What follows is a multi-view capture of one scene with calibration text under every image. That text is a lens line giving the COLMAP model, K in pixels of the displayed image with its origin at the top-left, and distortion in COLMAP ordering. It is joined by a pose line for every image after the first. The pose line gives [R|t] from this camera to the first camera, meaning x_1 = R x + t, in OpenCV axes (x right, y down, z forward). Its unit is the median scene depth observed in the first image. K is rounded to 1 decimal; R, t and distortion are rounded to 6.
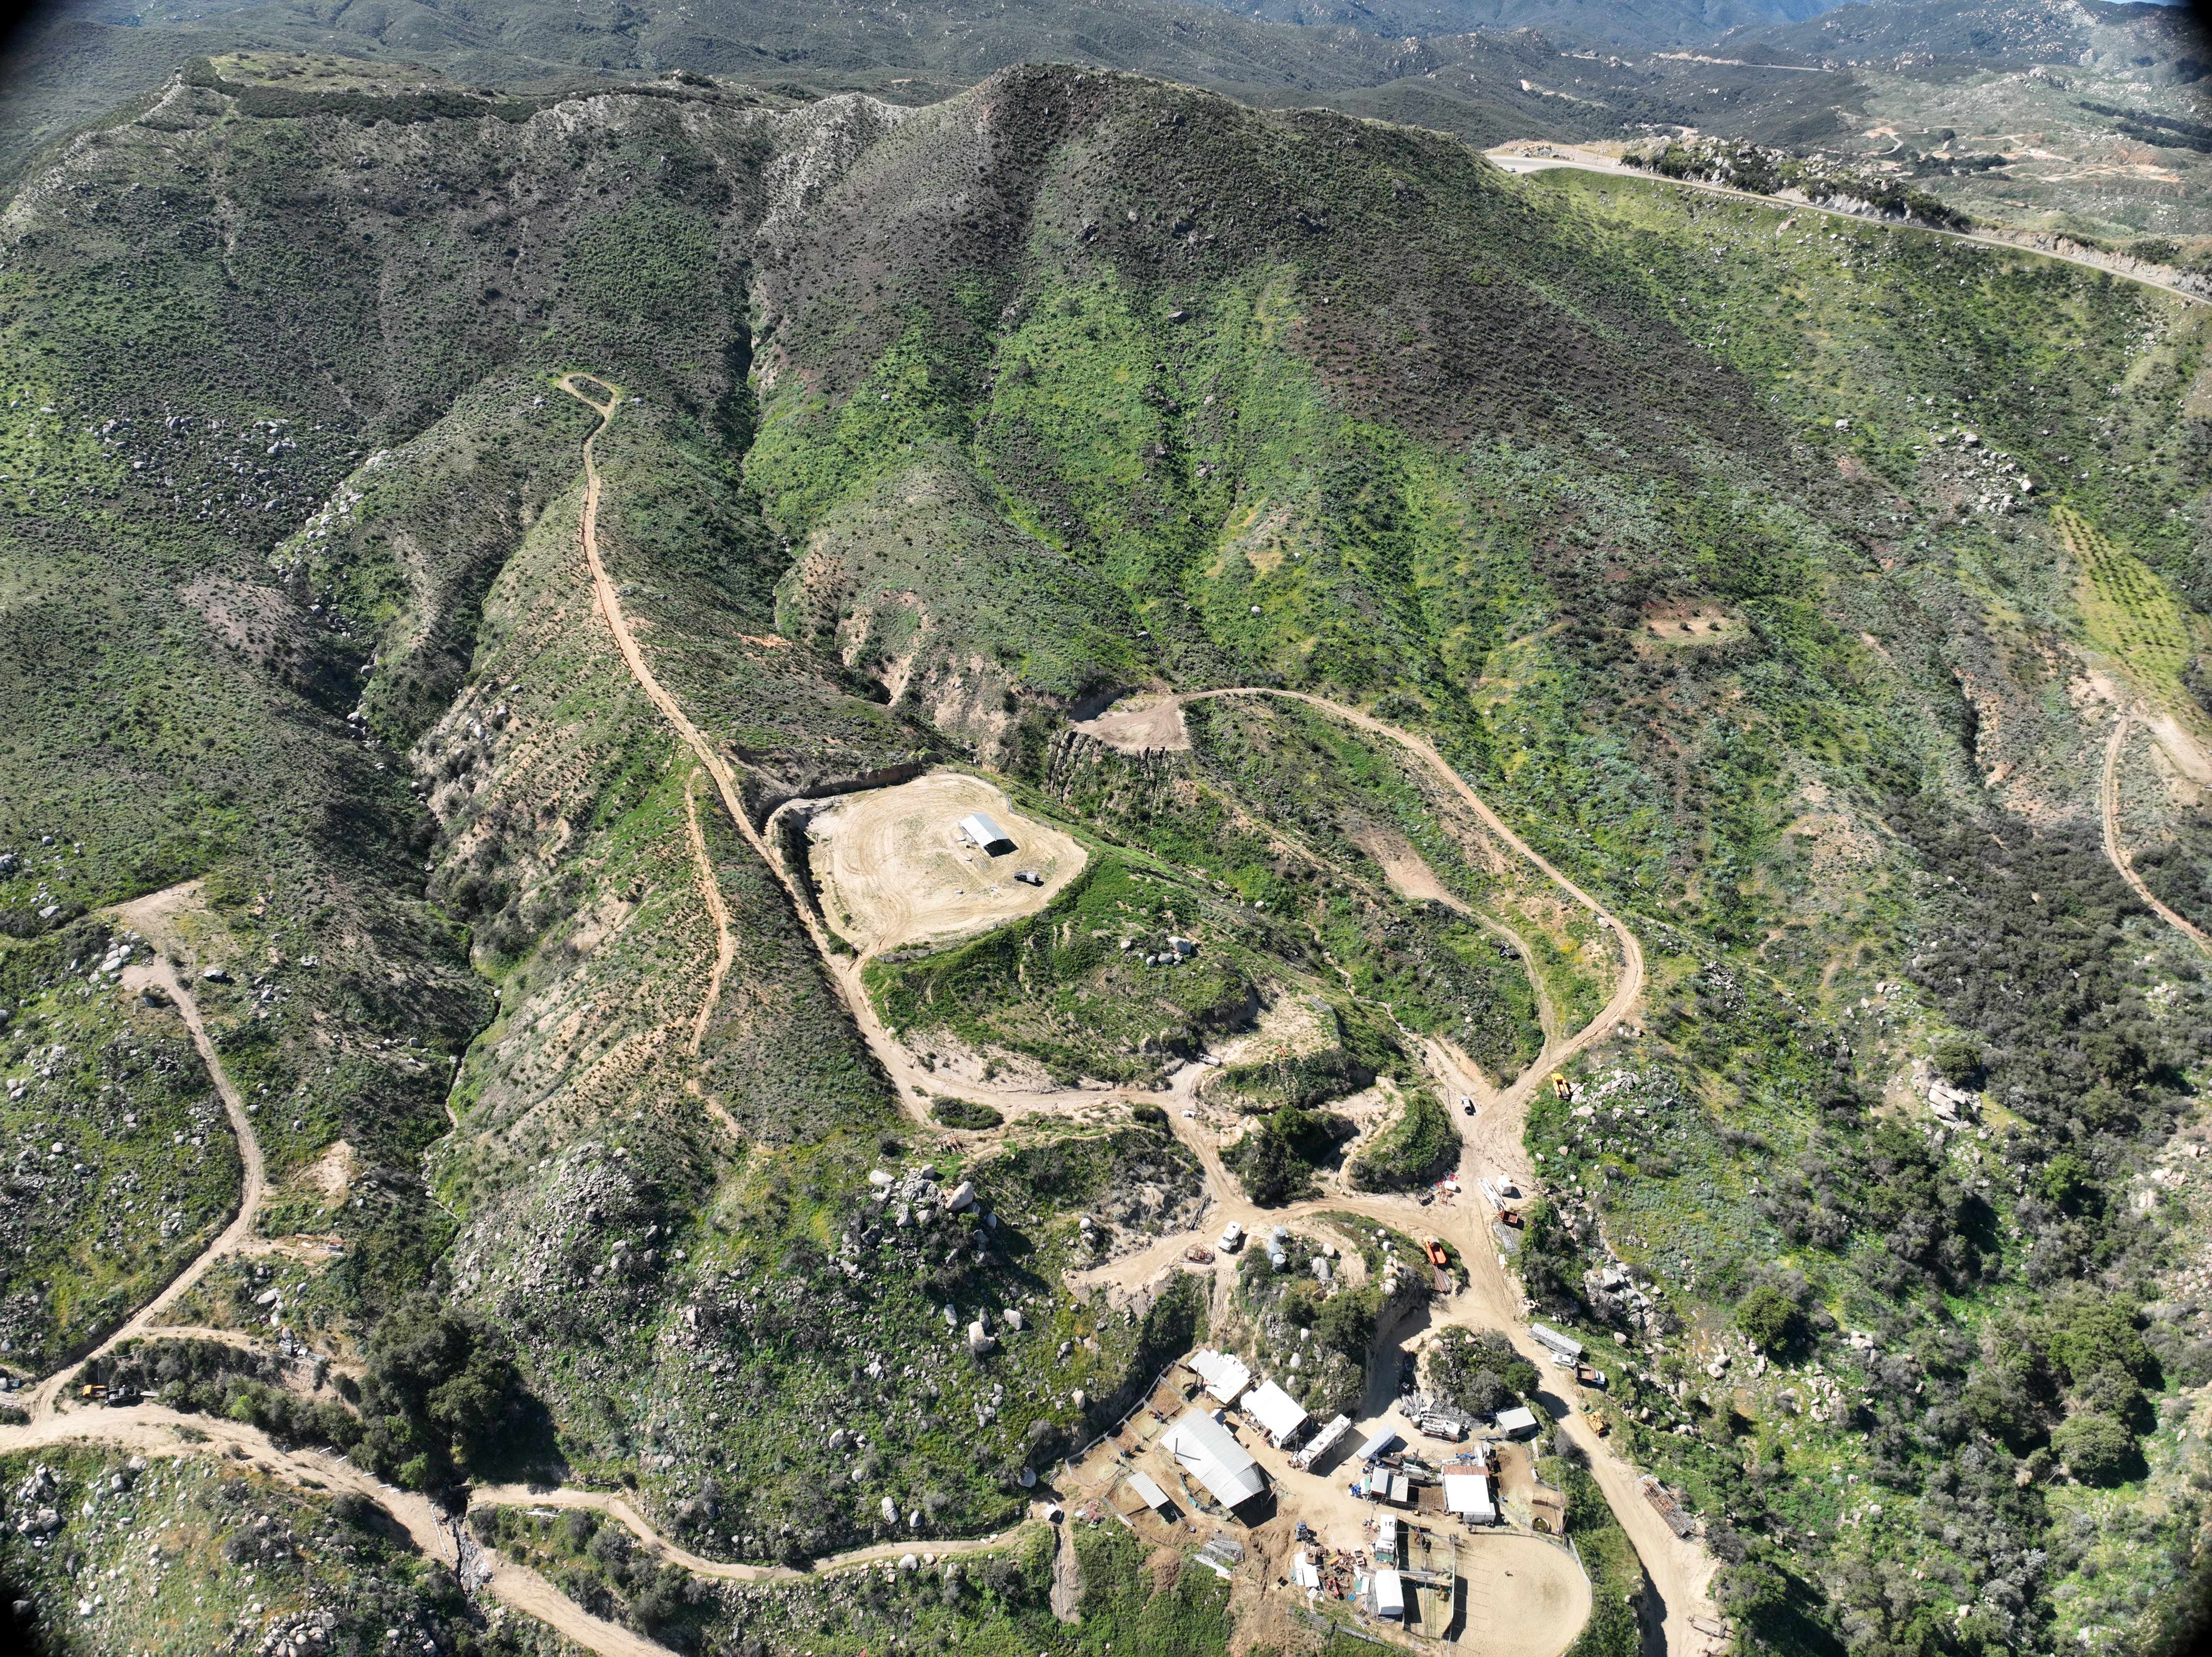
lens RADIAL K [[1549.7, 0, 1106.0], [0, 1549.7, 828.5], [0, 0, 1]] dist [-0.102319, -0.015013]
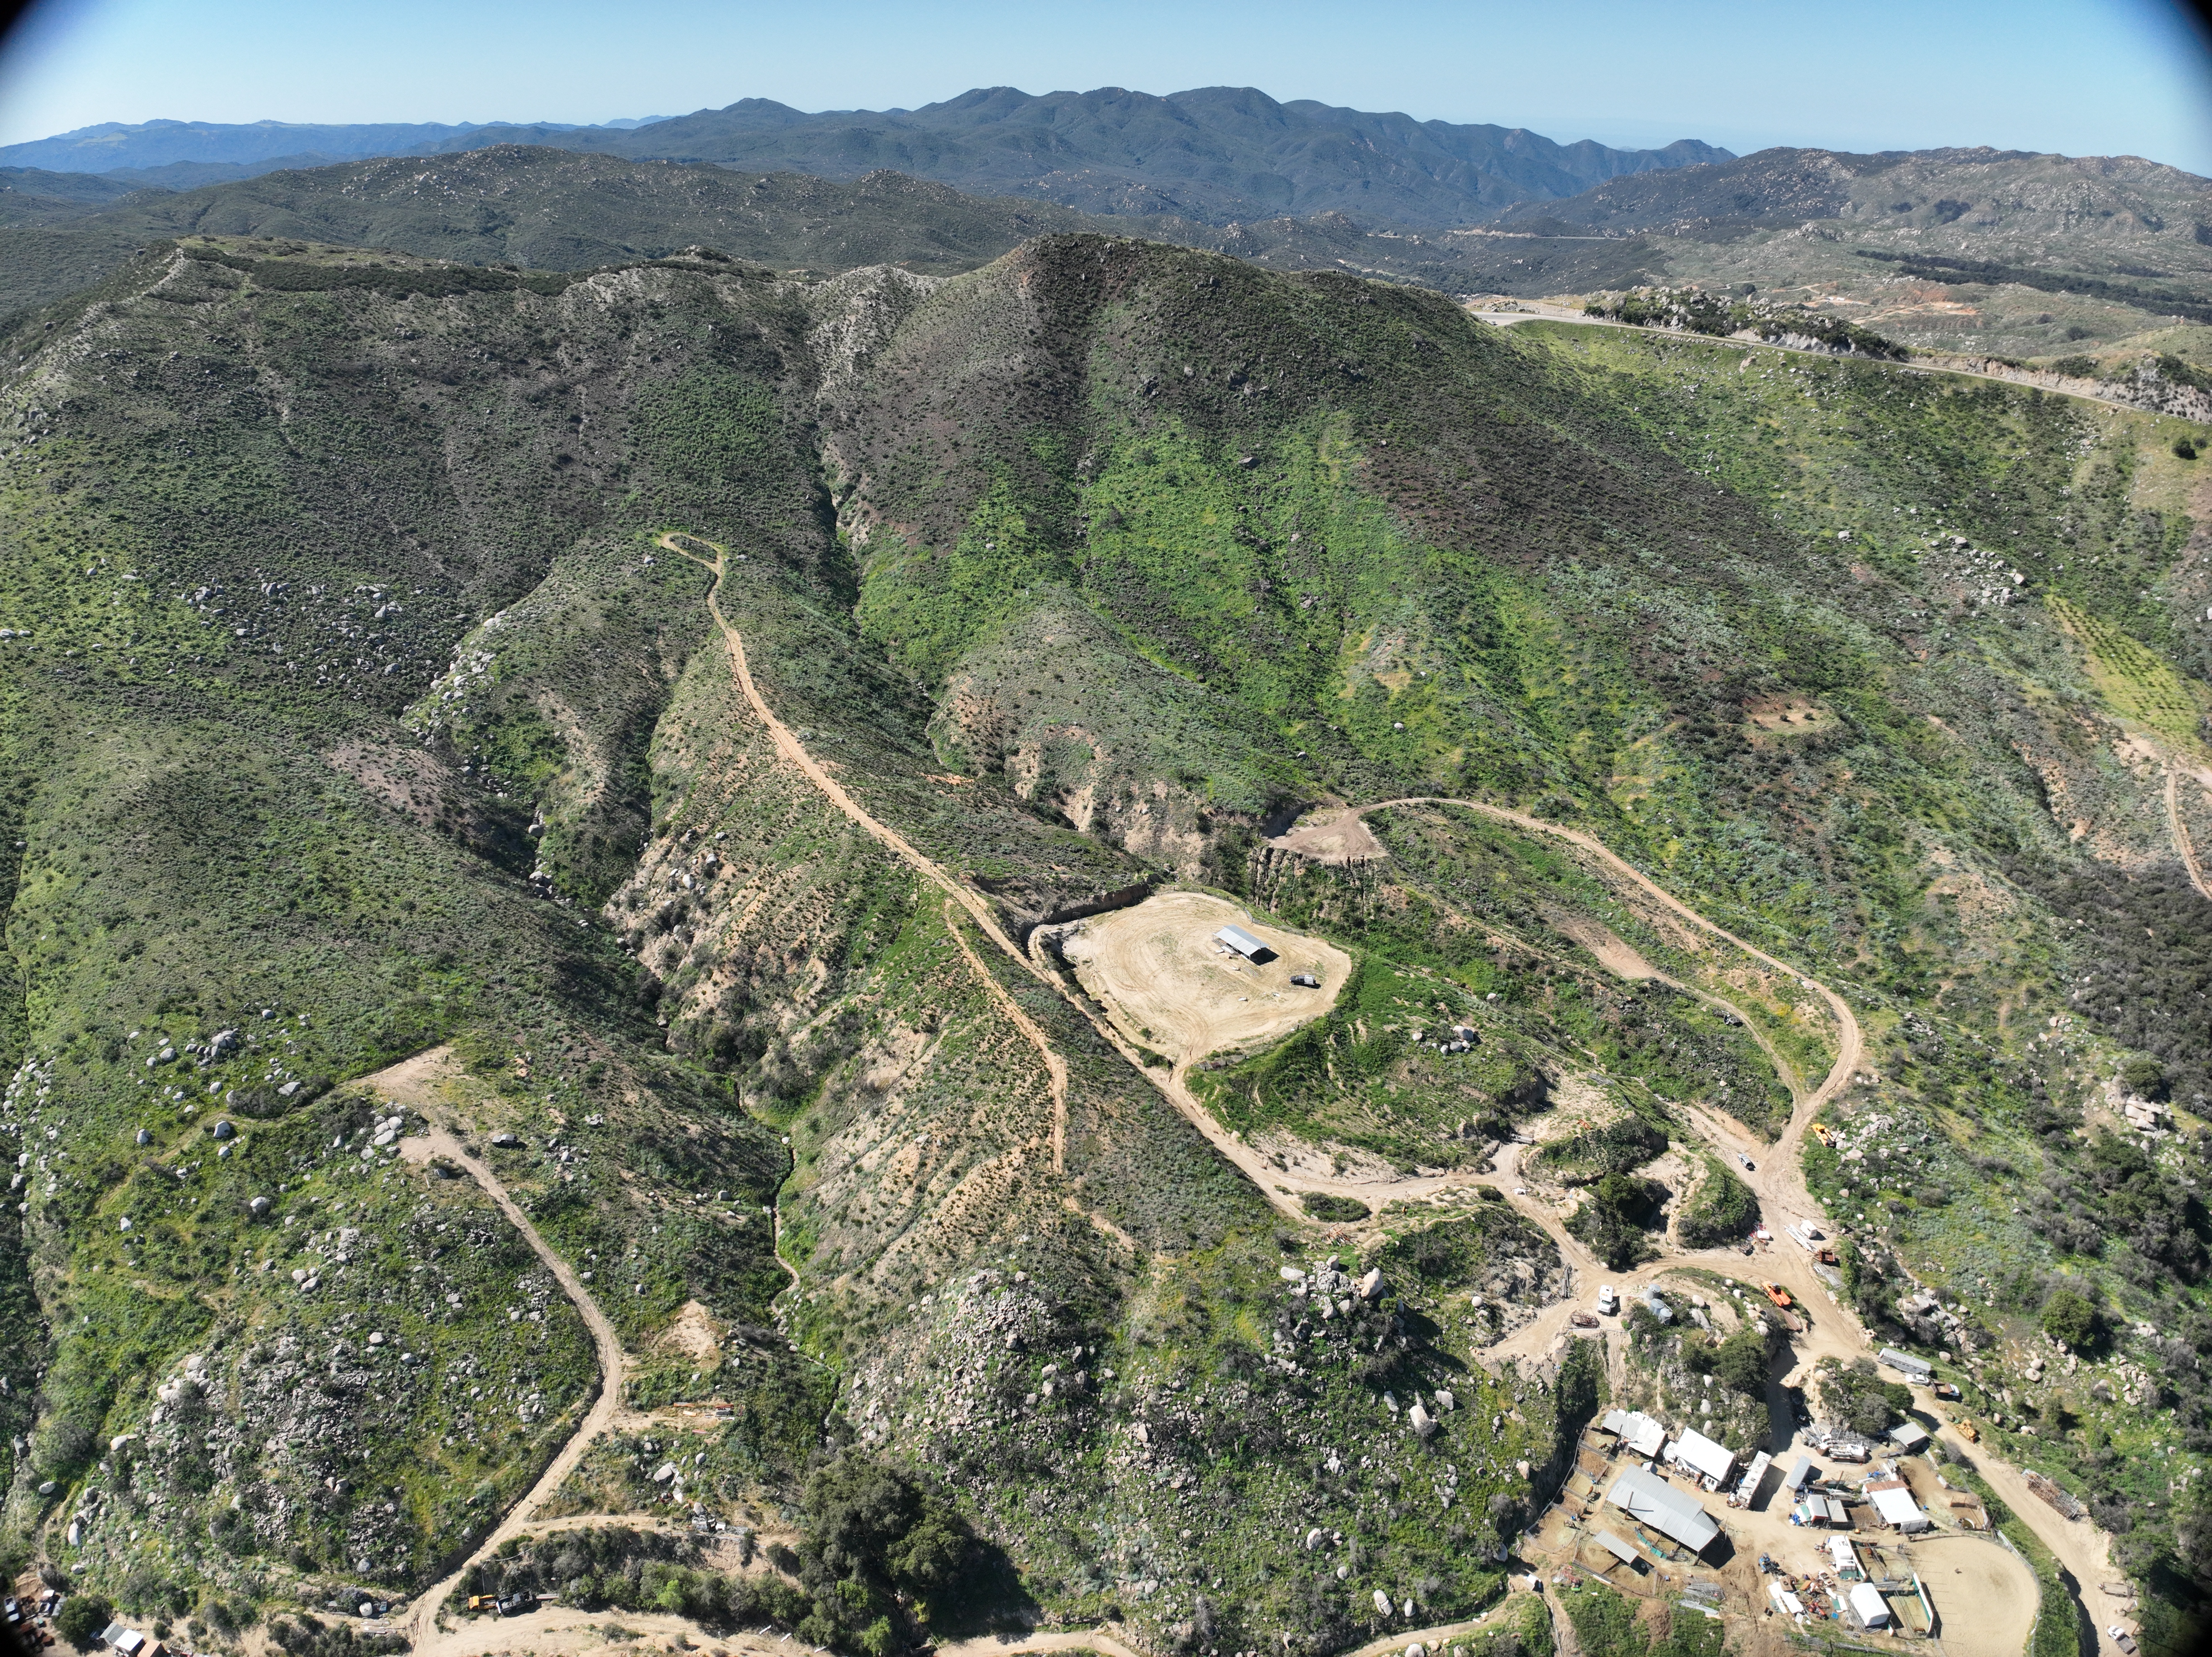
lens RADIAL K [[1549.7, 0, 1106.0], [0, 1549.7, 828.5], [0, 0, 1]] dist [-0.102319, -0.015013]
pose [[0.991361, -0.062717, 0.115199, -0.277938], [0.075414, 0.991134, -0.109389, 0.032157], [-0.107317, 0.117132, 0.987301, 0.002107]]
